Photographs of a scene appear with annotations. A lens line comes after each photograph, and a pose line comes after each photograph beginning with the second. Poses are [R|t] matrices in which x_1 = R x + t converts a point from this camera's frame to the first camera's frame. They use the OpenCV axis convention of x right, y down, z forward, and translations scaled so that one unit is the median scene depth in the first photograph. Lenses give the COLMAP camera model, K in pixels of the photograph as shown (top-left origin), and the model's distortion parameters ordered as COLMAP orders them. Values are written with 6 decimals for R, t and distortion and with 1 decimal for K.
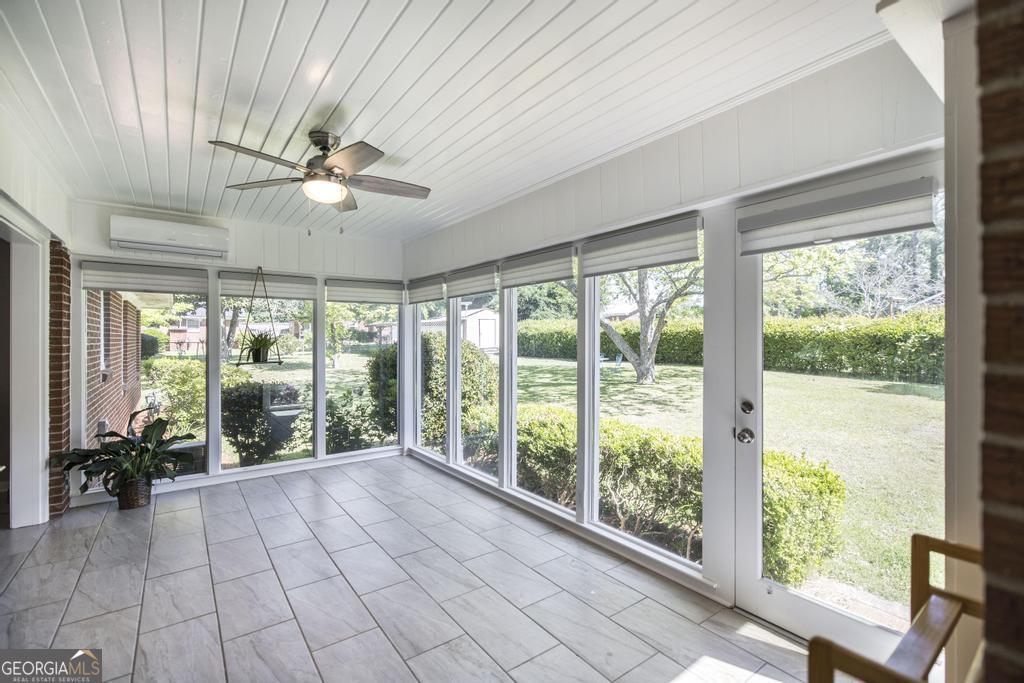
lens RADIAL K [[460.1, 0, 515.3], [0, 460.1, 341.2], [0, 0, 1]] dist [-0.002637, -0.000139]
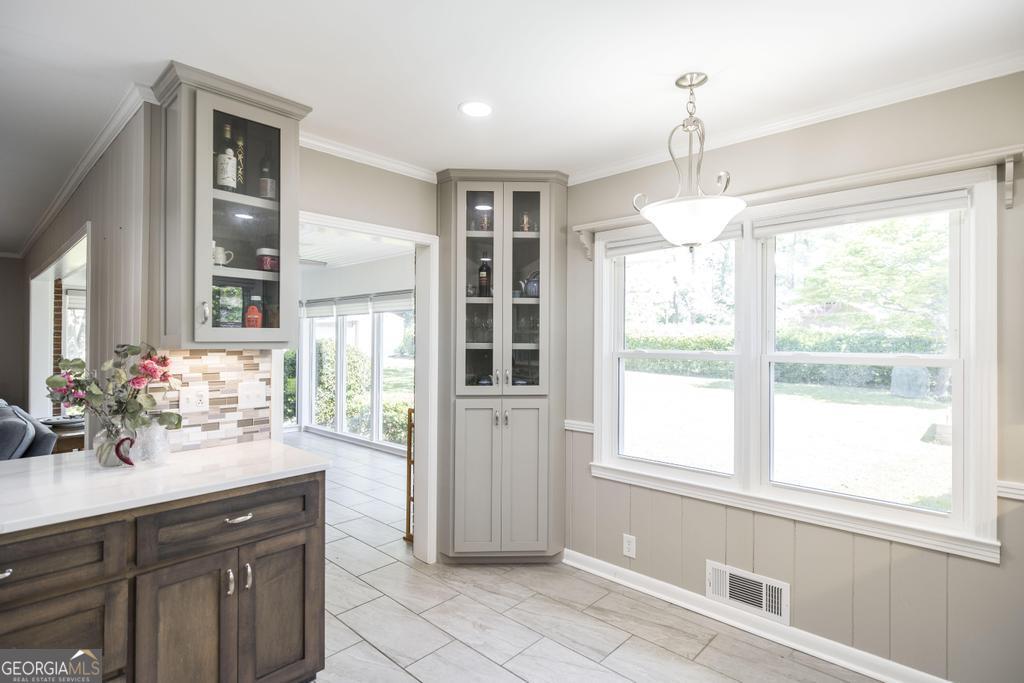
lens RADIAL K [[513.6, 0, 513.5], [0, 513.6, 341.5], [0, 0, 1]] dist [0.003086, 0.000716]
pose [[0.982429, 0.006564, 0.186521, 0.075189], [-0.006017, 0.999976, -0.003499, -0.009946], [-0.186540, 0.002315, 0.982445, -0.531588]]
